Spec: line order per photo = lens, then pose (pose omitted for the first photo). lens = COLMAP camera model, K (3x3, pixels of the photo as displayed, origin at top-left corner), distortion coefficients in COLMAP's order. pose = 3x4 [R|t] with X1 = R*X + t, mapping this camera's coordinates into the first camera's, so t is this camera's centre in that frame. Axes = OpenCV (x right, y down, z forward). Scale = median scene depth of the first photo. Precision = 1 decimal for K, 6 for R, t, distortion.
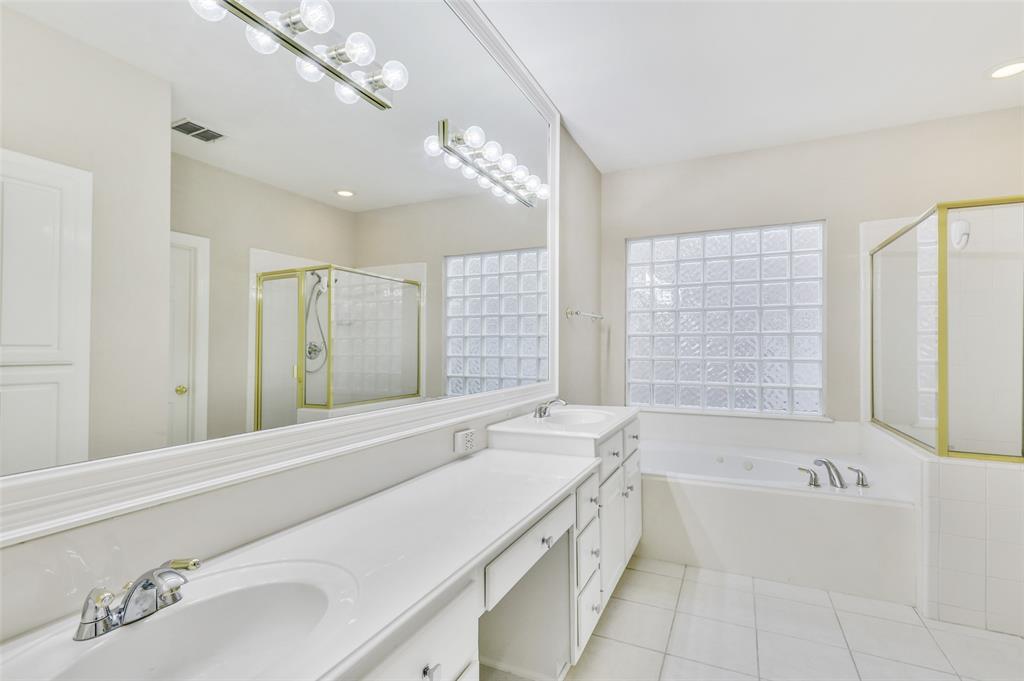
lens RADIAL K [[473.3, 0, 518.4], [0, 473.3, 343.1], [0, 0, 1]] dist [0.012146, -0.000122]
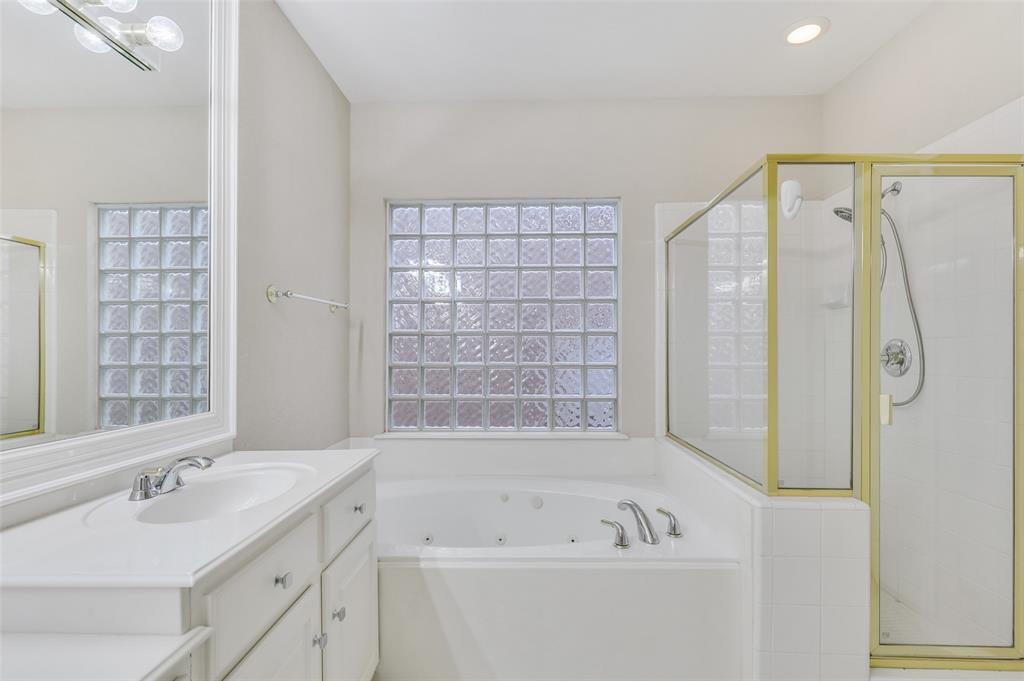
lens RADIAL K [[468.5, 0, 515.3], [0, 468.5, 347.4], [0, 0, 1]] dist [-0.001091, 0.000084]
pose [[0.919772, -0.000115, 0.392453, 0.142347], [-0.000715, 0.999998, 0.001970, 0.003091], [-0.392452, -0.002093, 0.919770, 0.295419]]
